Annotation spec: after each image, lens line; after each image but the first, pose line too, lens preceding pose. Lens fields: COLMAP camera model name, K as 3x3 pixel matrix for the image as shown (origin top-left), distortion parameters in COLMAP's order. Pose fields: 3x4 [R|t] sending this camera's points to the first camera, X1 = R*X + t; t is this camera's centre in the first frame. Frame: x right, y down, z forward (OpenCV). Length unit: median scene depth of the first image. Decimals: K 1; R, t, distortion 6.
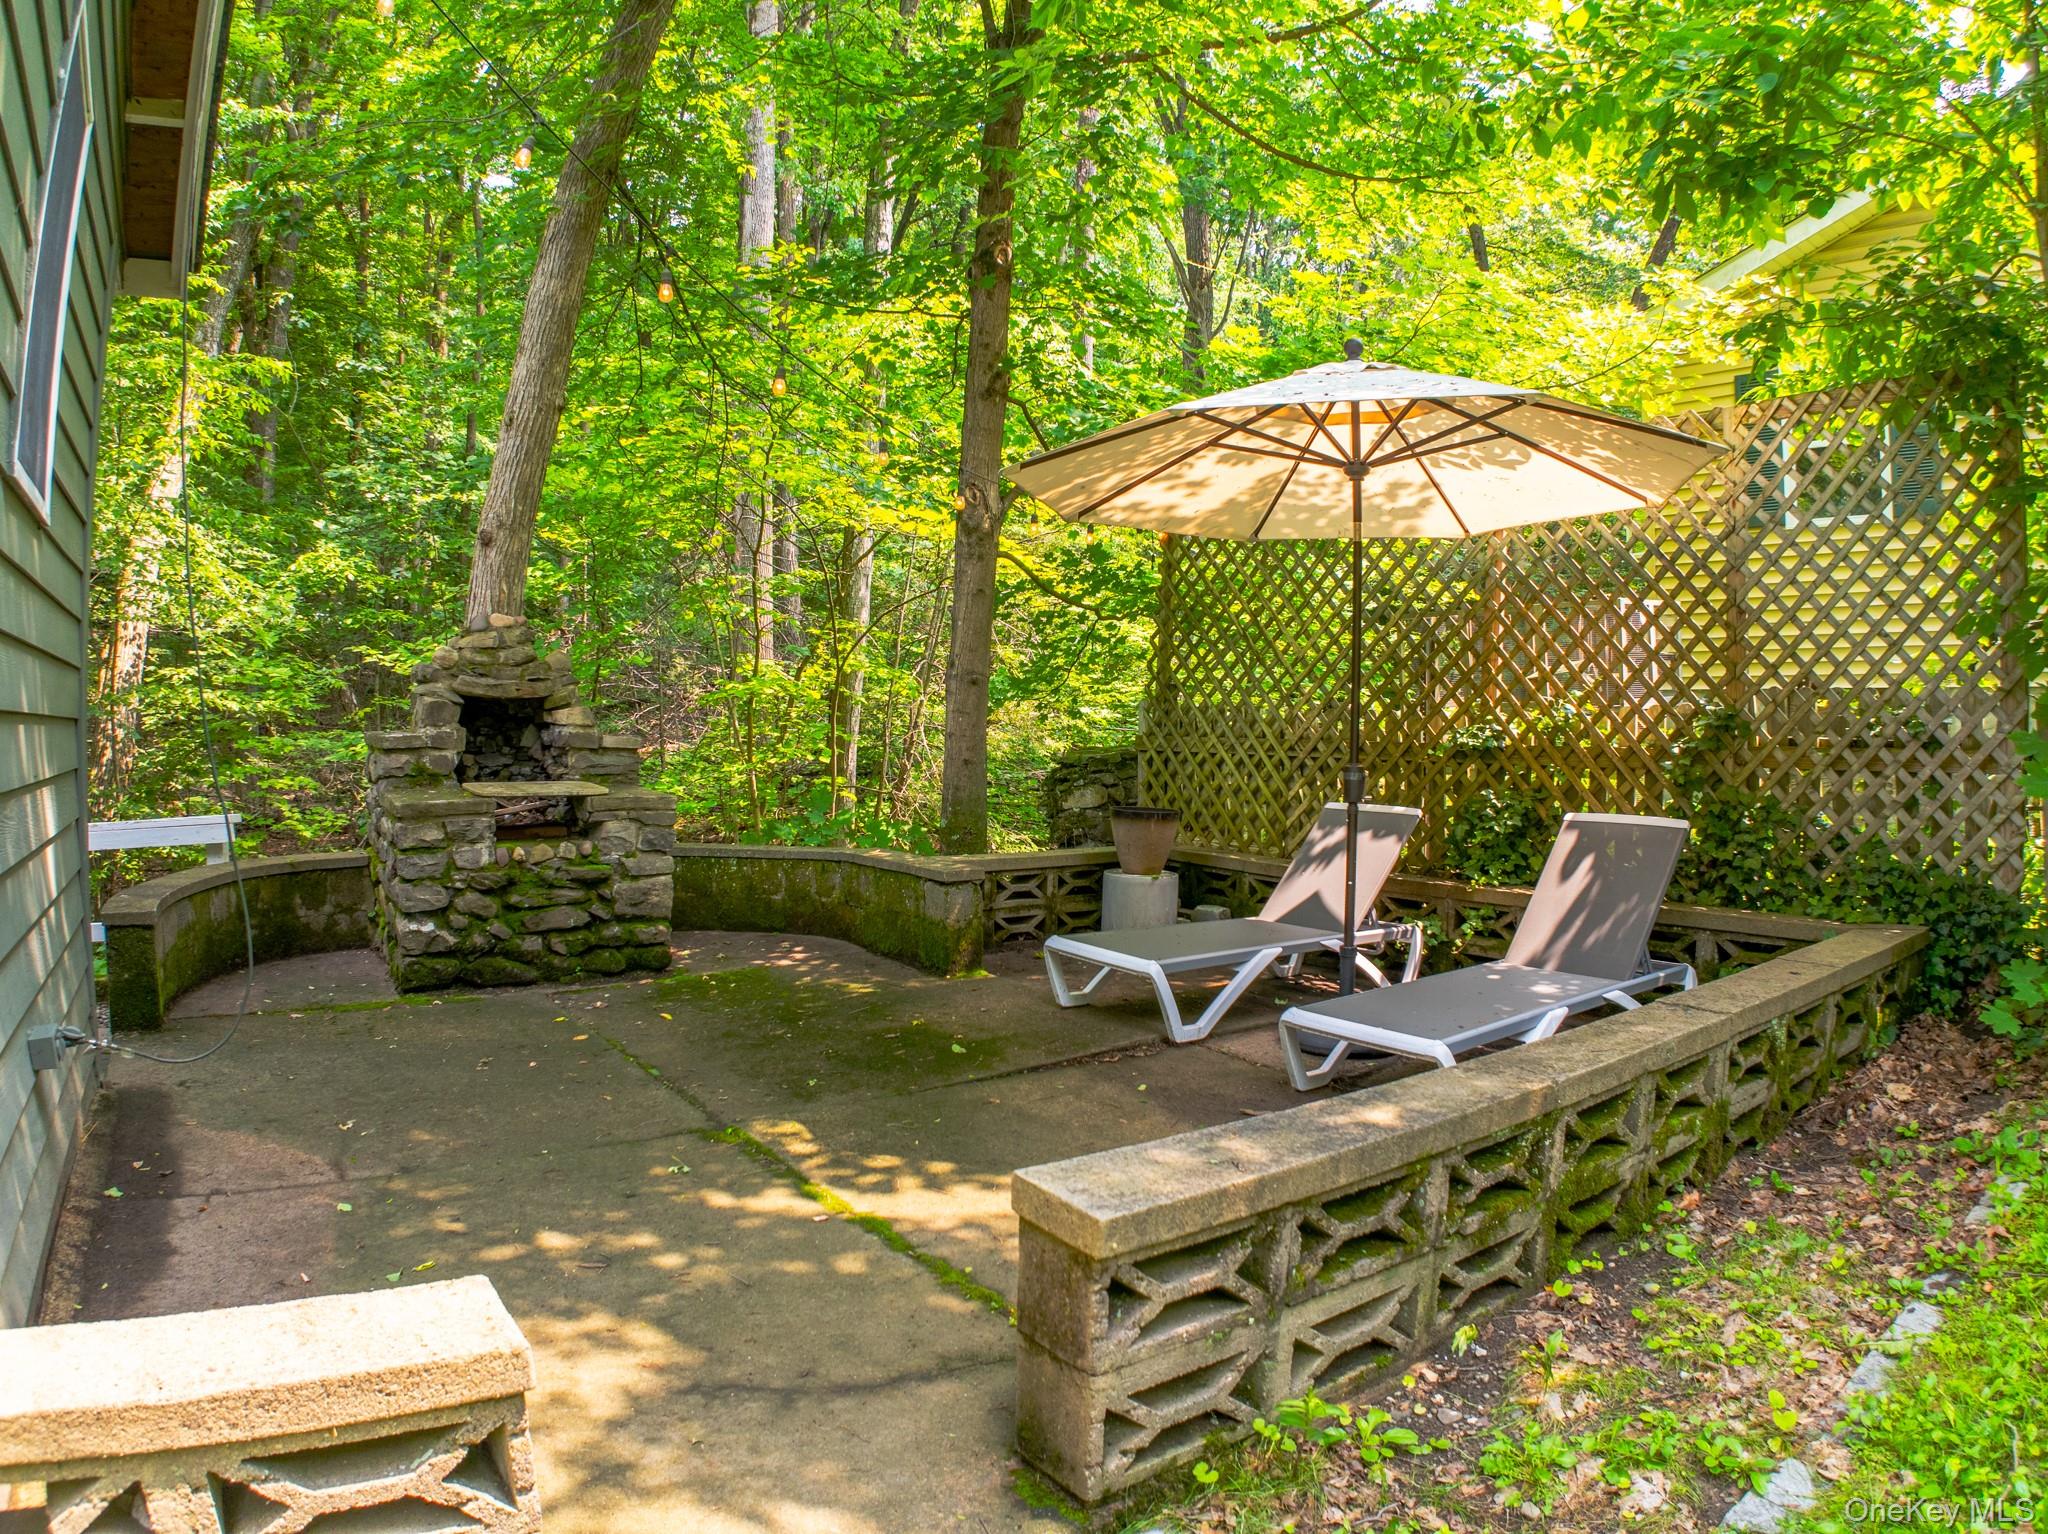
lens RADIAL K [[1273.5, 0, 1024.0], [0, 1273.5, 767.0], [0, 0, 1]] dist [-0.190221, 0.003438]
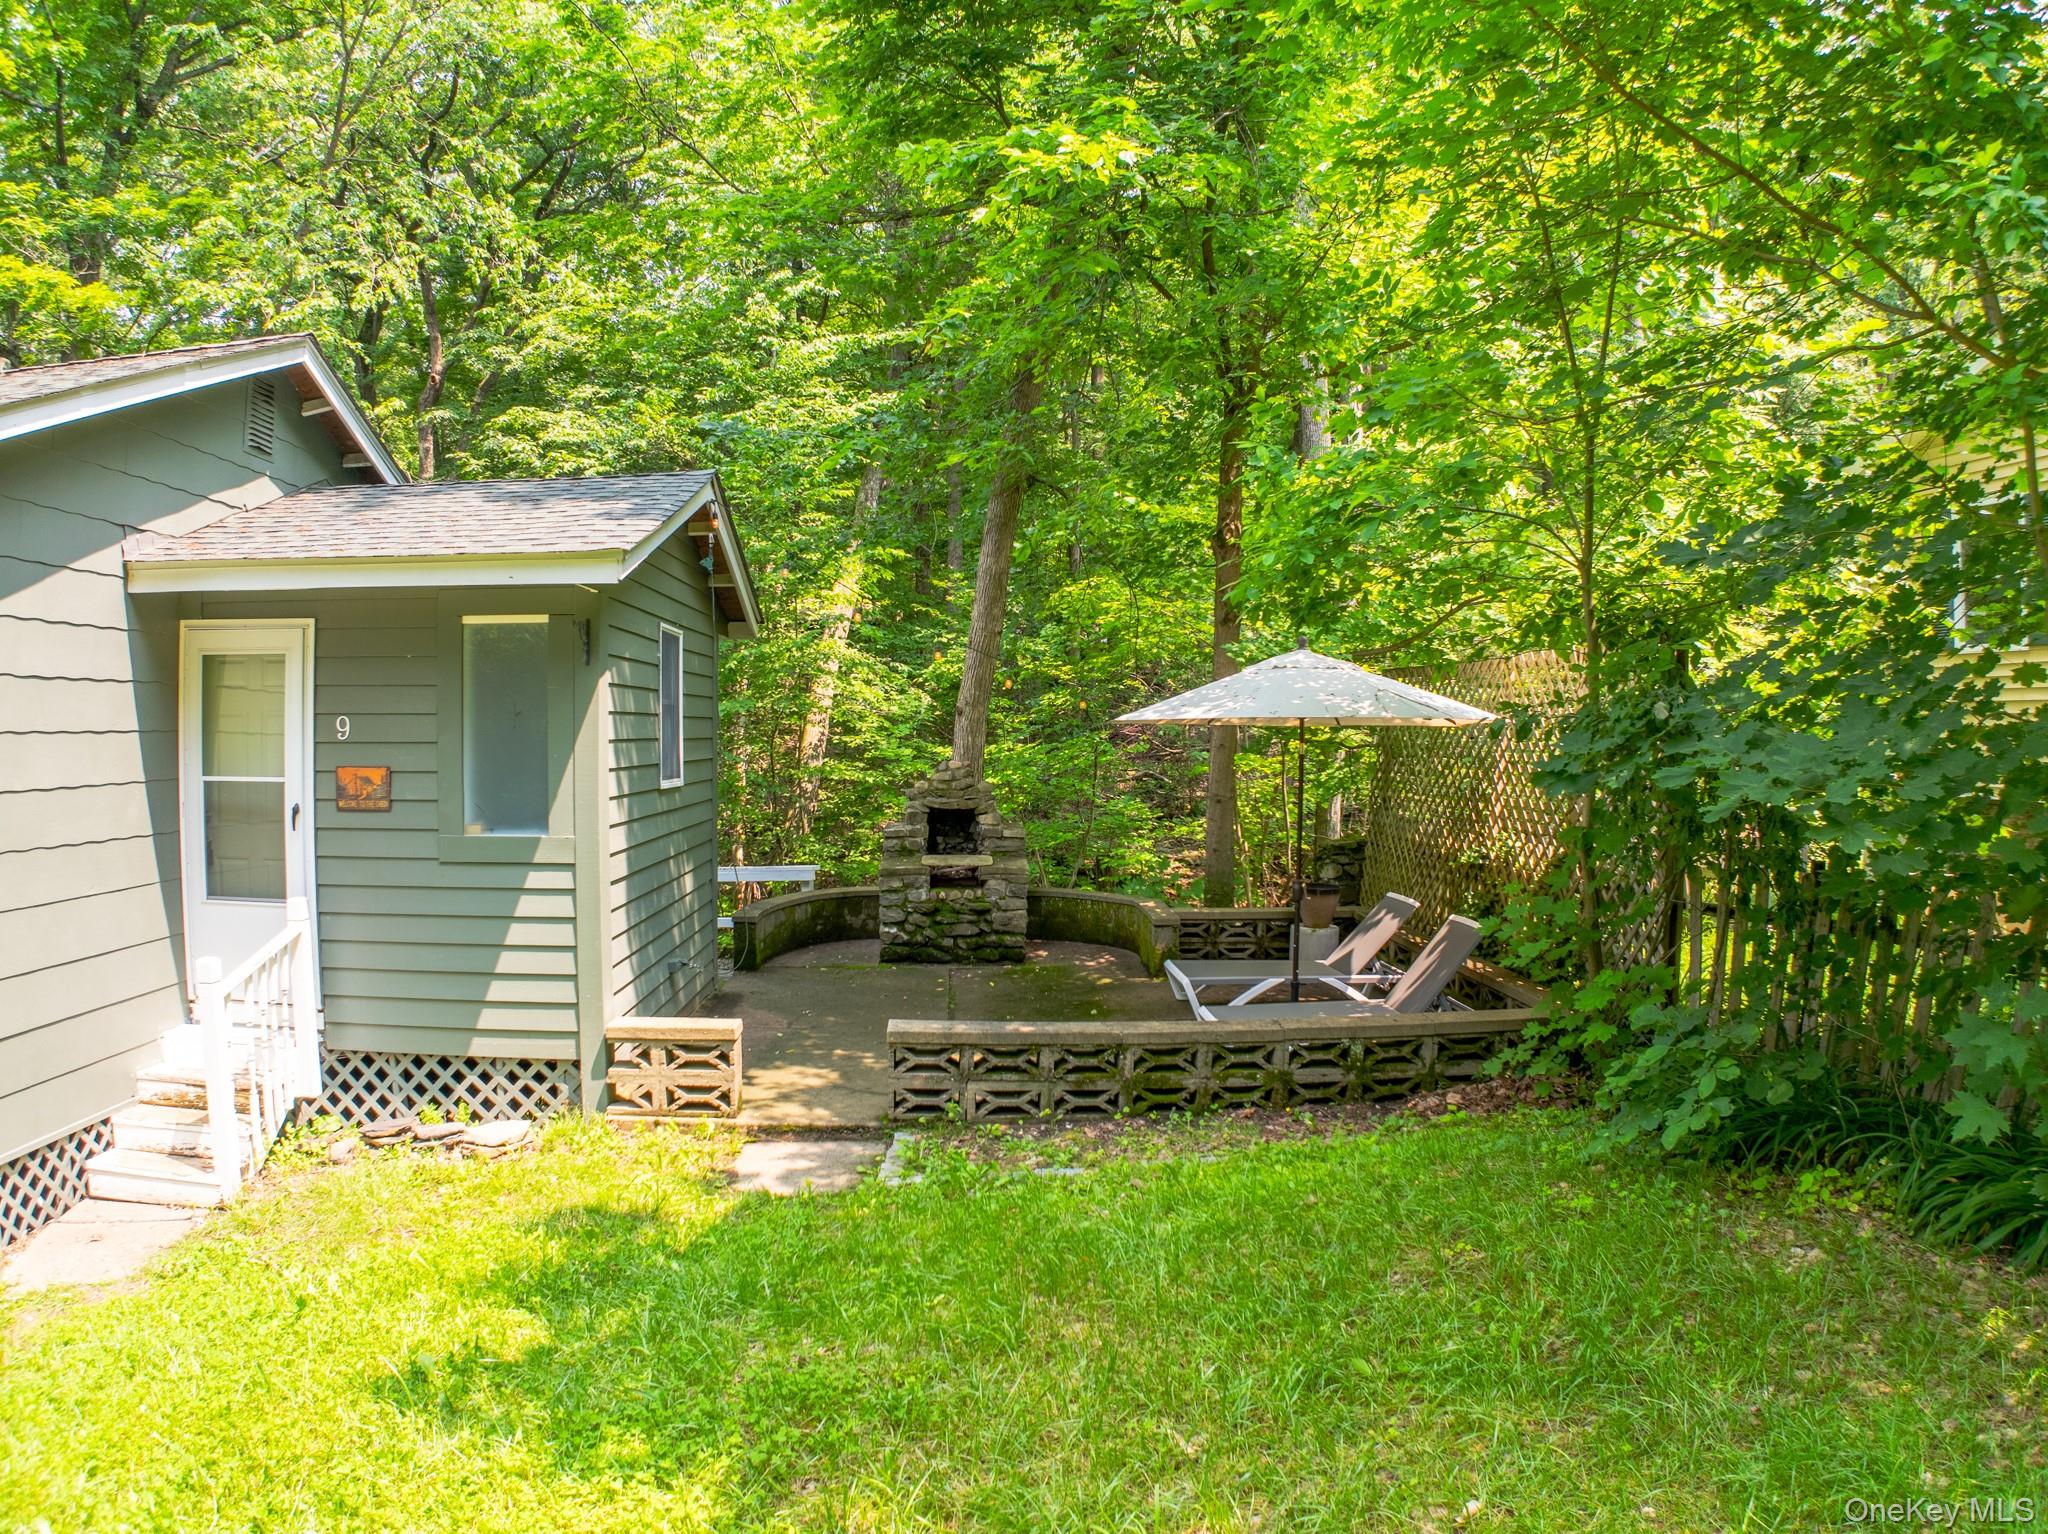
lens RADIAL K [[1273.5, 0, 1024.0], [0, 1273.5, 767.0], [0, 0, 1]] dist [-0.190221, 0.003438]
pose [[0.845009, 0.014199, -0.534564, 0.801367], [-0.014671, 0.999887, 0.003368, -0.146771], [0.534551, 0.004997, 0.845121, -0.651724]]
